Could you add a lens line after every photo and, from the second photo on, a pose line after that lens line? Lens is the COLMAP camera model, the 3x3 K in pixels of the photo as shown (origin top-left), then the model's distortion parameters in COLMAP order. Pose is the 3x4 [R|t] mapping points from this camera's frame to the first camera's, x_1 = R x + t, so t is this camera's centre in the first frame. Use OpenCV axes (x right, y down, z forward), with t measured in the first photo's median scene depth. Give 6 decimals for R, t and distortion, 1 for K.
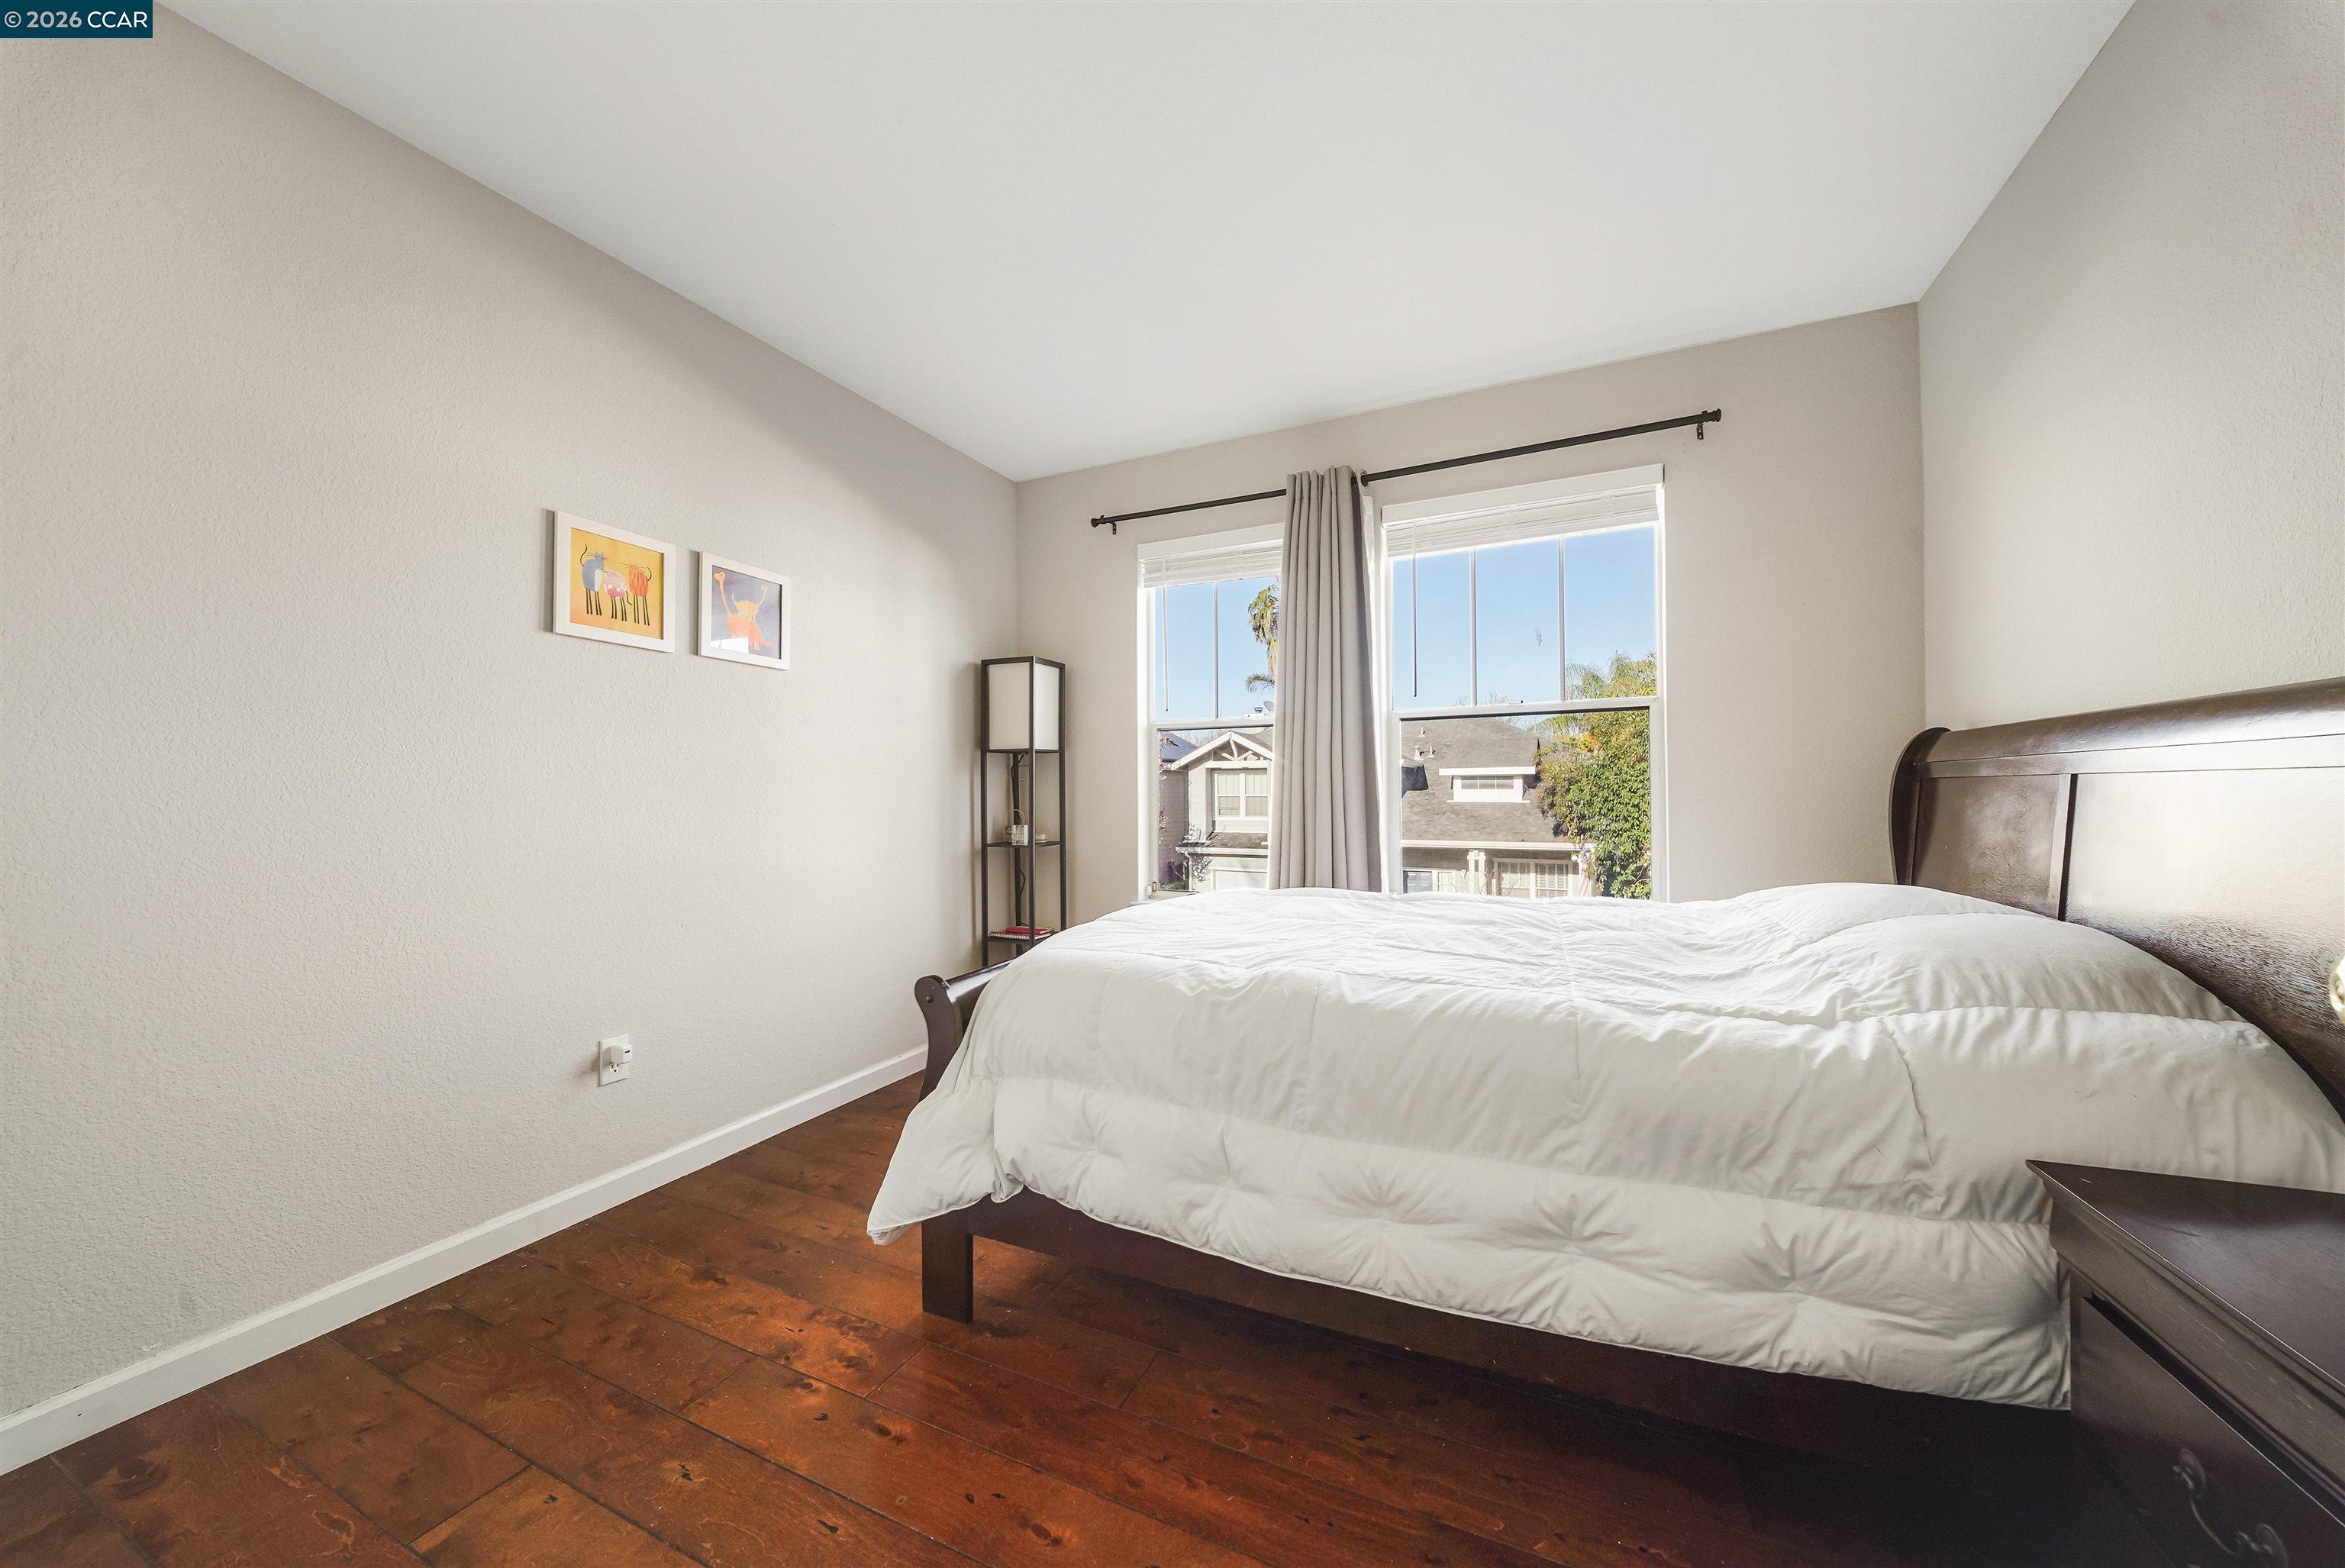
lens RADIAL K [[823.1, 0, 1168.2], [0, 823.1, 784.9], [0, 0, 1]] dist [-0.003441, -0.003044]
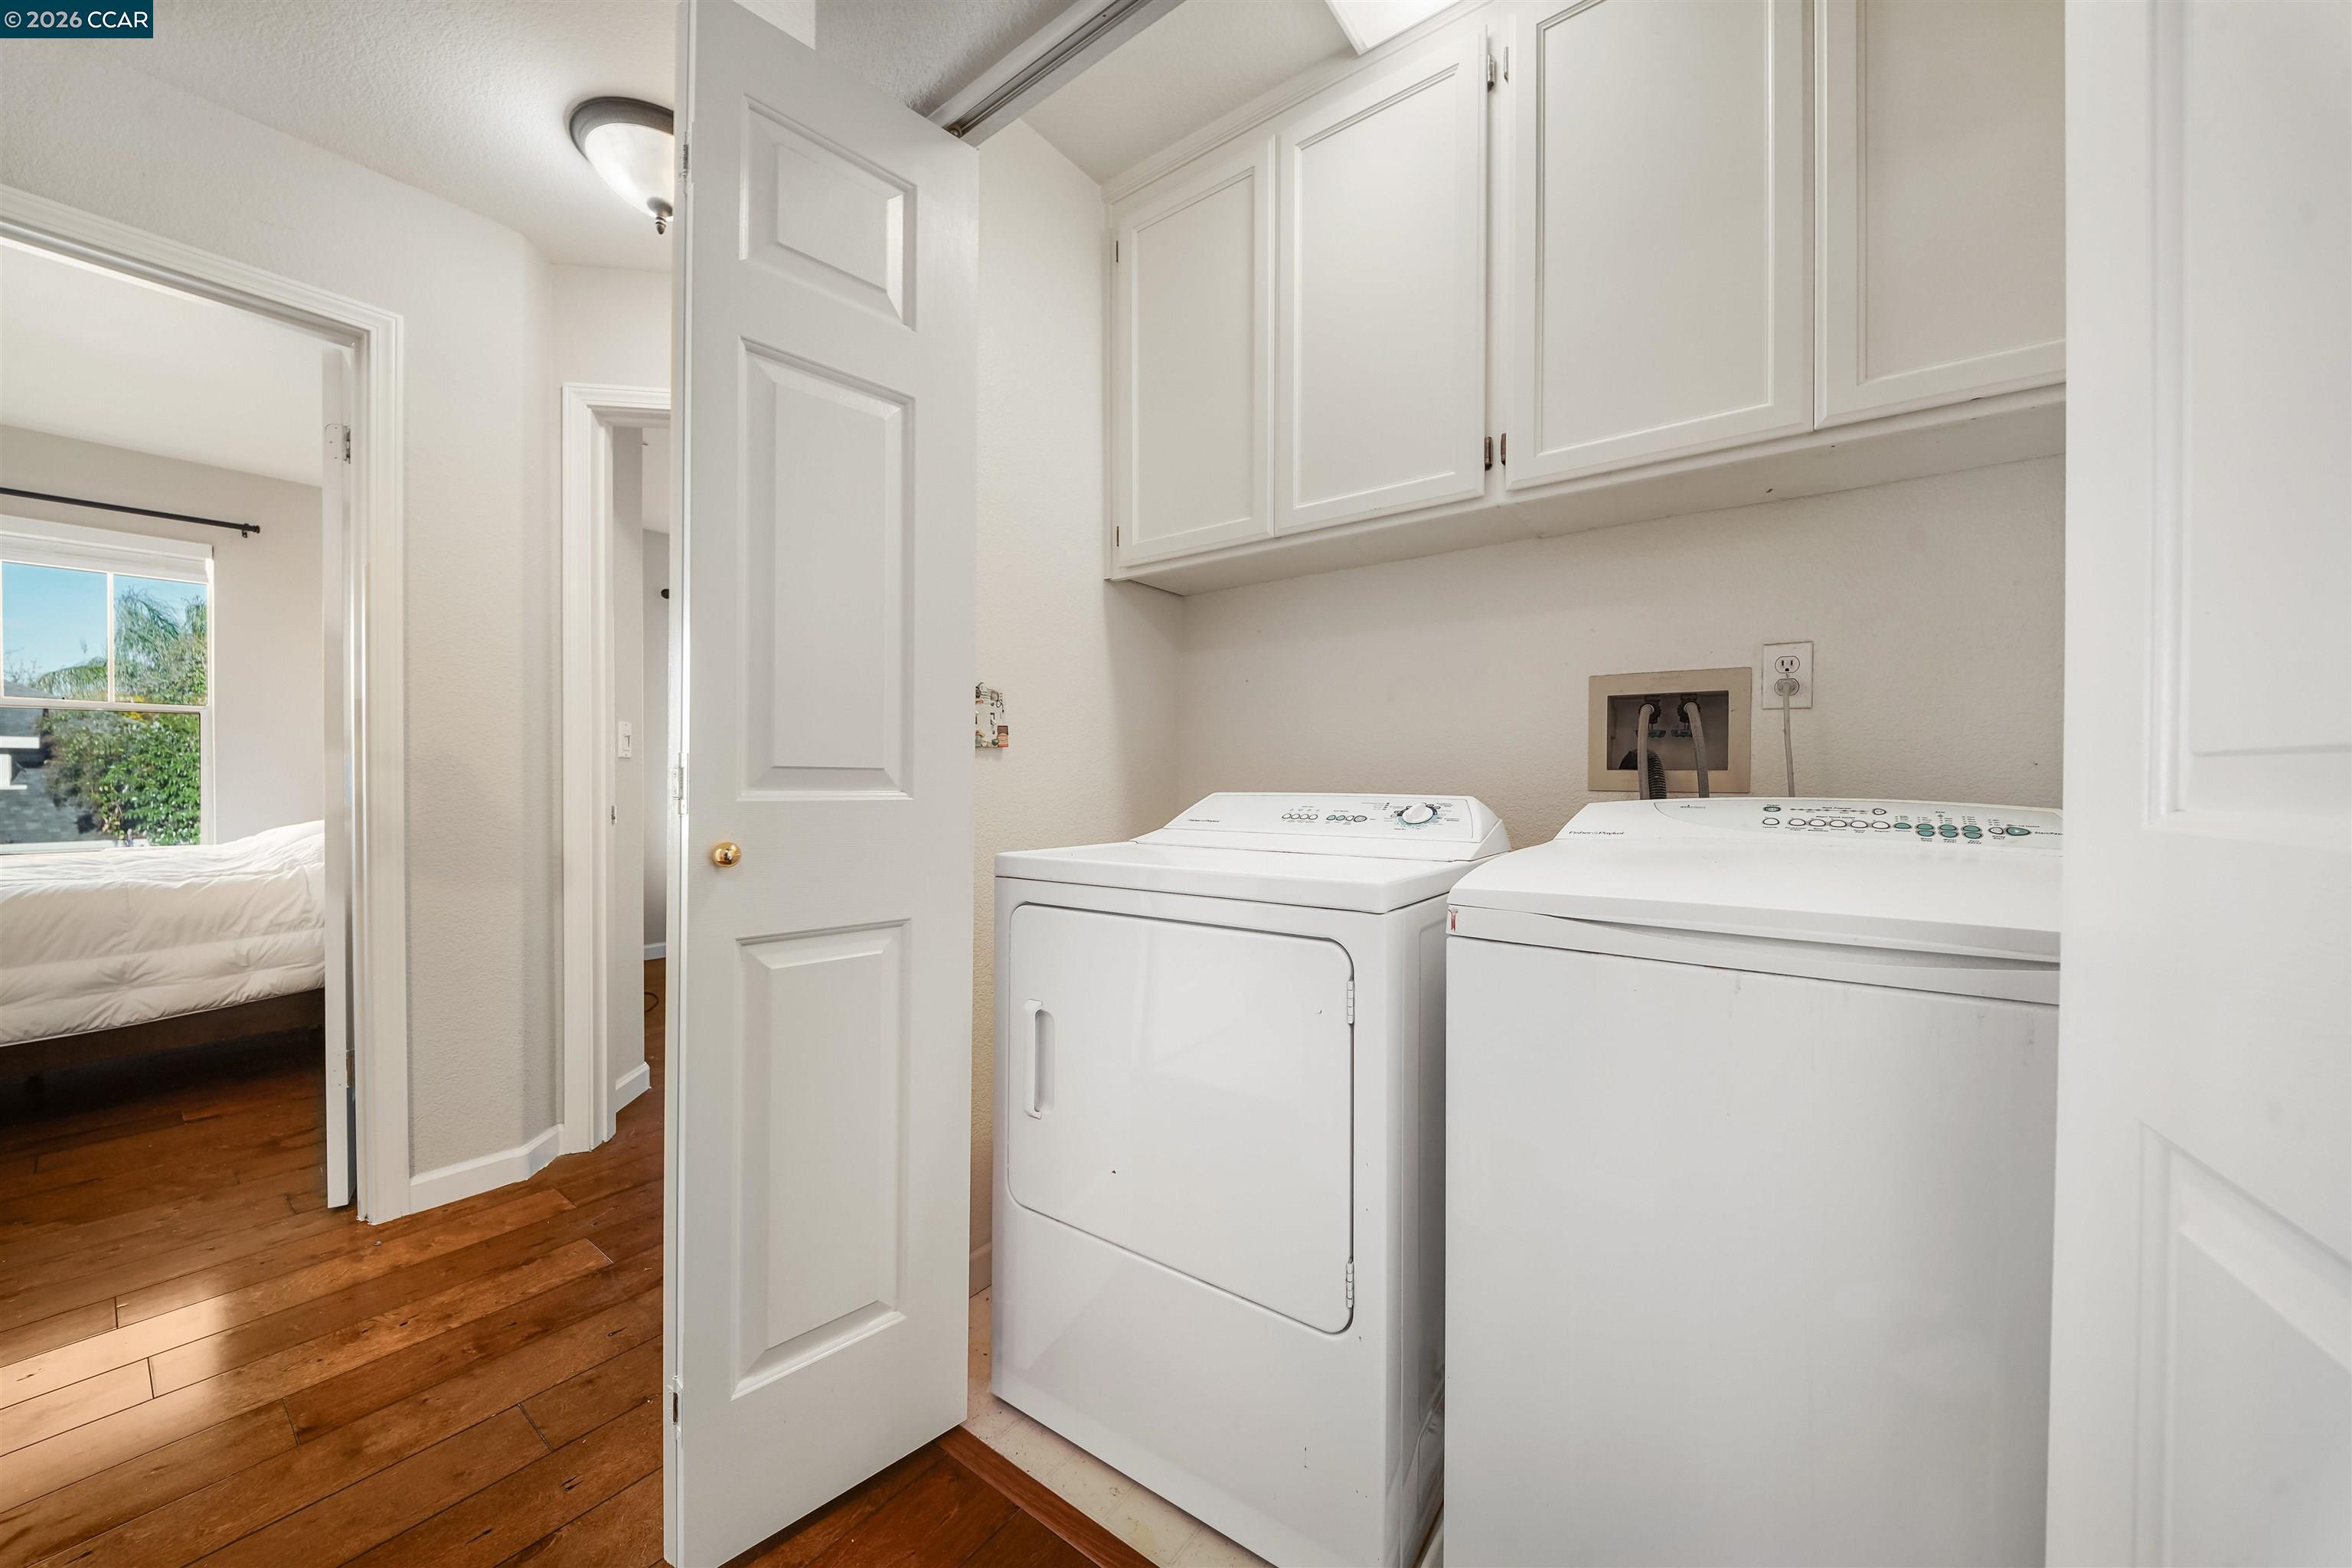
lens RADIAL K [[825.5, 0, 1173.0], [0, 825.5, 779.5], [0, 0, 1]] dist [-0.003441, -0.003044]
pose [[0.194979, 0.000781, 0.980807, -0.466831], [-0.013575, 0.999906, 0.001902, -0.004893], [-0.980714, -0.013685, 0.194971, -0.925257]]
